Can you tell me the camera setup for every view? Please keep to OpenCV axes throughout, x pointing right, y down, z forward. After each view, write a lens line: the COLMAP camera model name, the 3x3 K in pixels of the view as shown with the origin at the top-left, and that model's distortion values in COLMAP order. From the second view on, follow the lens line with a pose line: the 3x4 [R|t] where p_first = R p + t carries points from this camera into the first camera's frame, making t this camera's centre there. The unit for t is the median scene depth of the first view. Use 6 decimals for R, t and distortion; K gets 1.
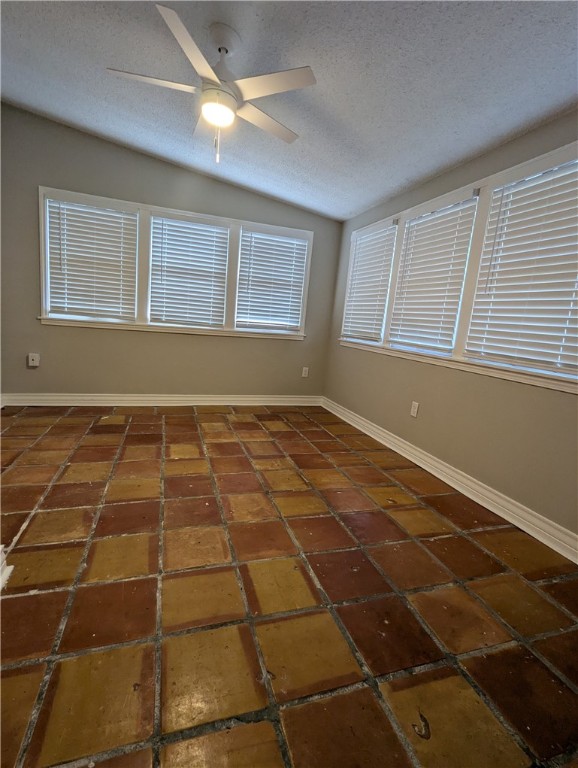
lens RADIAL K [[369.0, 0, 288.6], [0, 369.0, 383.2], [0, 0, 1]] dist [-0.002207, 0.000040]
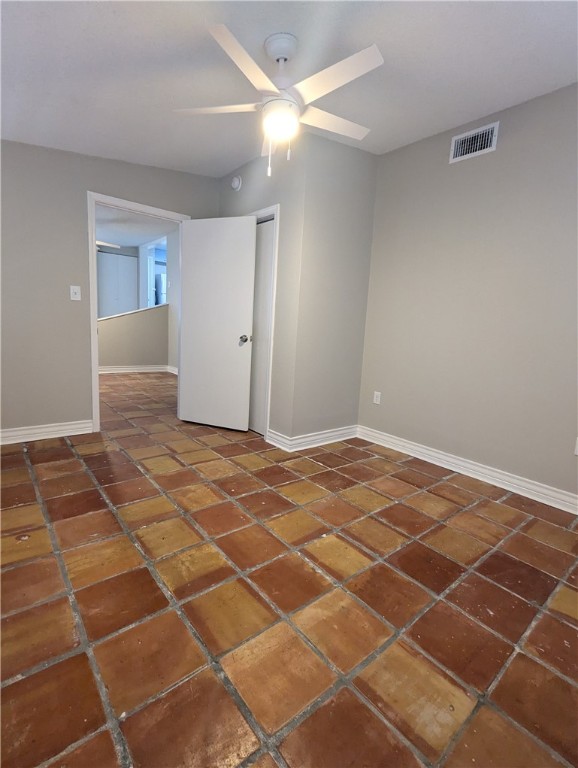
lens RADIAL K [[369.0, 0, 288.9], [0, 369.0, 382.4], [0, 0, 1]] dist [-0.002207, 0.000040]
pose [[-0.921119, -0.080508, -0.380865, 0.079188], [-0.198773, 0.938492, 0.282351, -0.315925], [0.334707, 0.335784, -0.880466, 1.714230]]
